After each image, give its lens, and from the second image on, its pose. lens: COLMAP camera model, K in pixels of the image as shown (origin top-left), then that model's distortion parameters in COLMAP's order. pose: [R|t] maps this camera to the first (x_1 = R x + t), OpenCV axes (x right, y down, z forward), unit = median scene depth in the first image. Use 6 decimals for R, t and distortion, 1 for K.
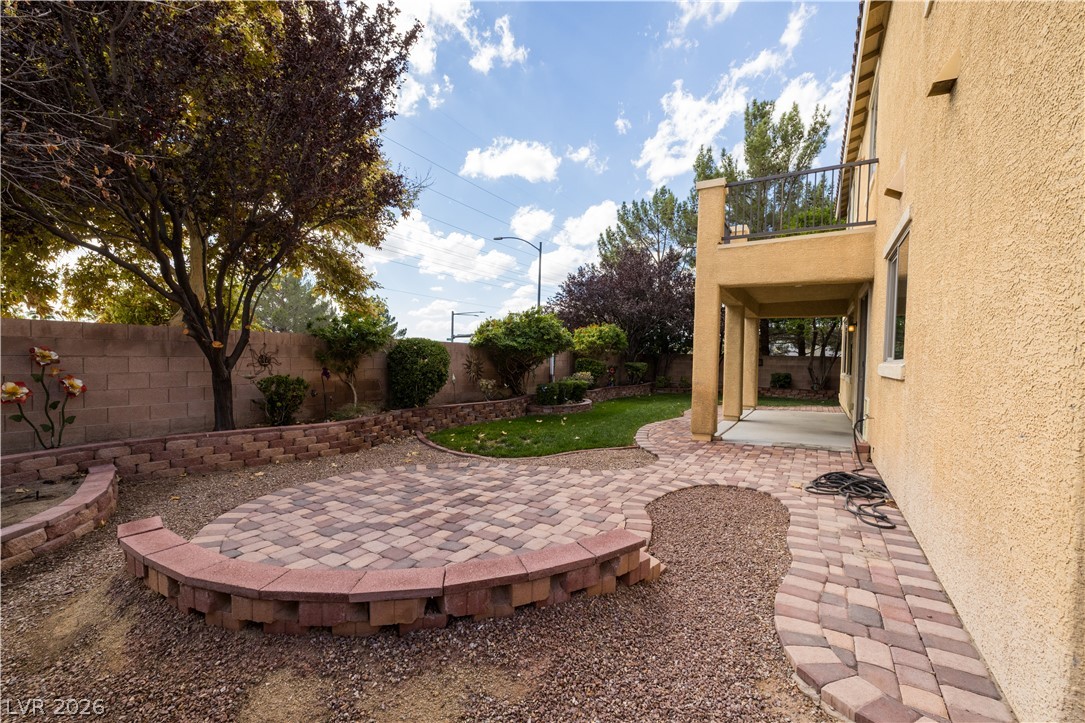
lens RADIAL K [[462.6, 0, 536.9], [0, 462.6, 365.4], [0, 0, 1]] dist [0.003045, 0.000285]
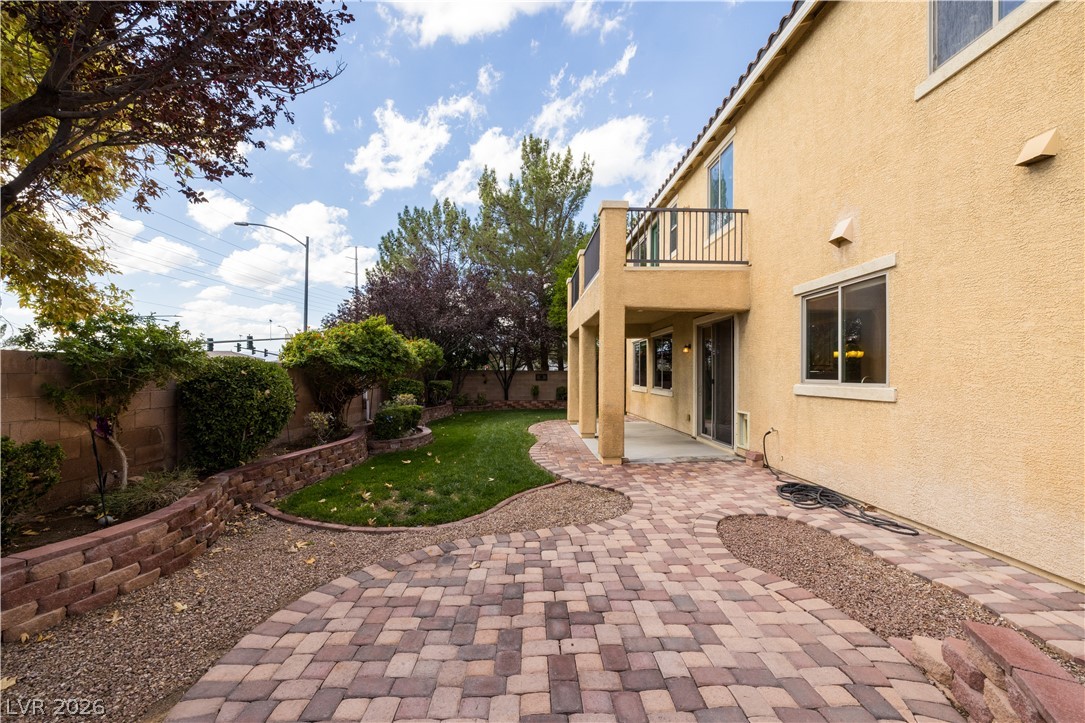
lens RADIAL K [[462.6, 0, 534.2], [0, 462.6, 366.8], [0, 0, 1]] dist [0.003045, 0.000285]
pose [[0.834475, -0.008971, 0.550972, -0.454133], [0.022632, 0.999582, -0.018001, -0.042023], [-0.550580, 0.027491, 0.834329, 0.391219]]
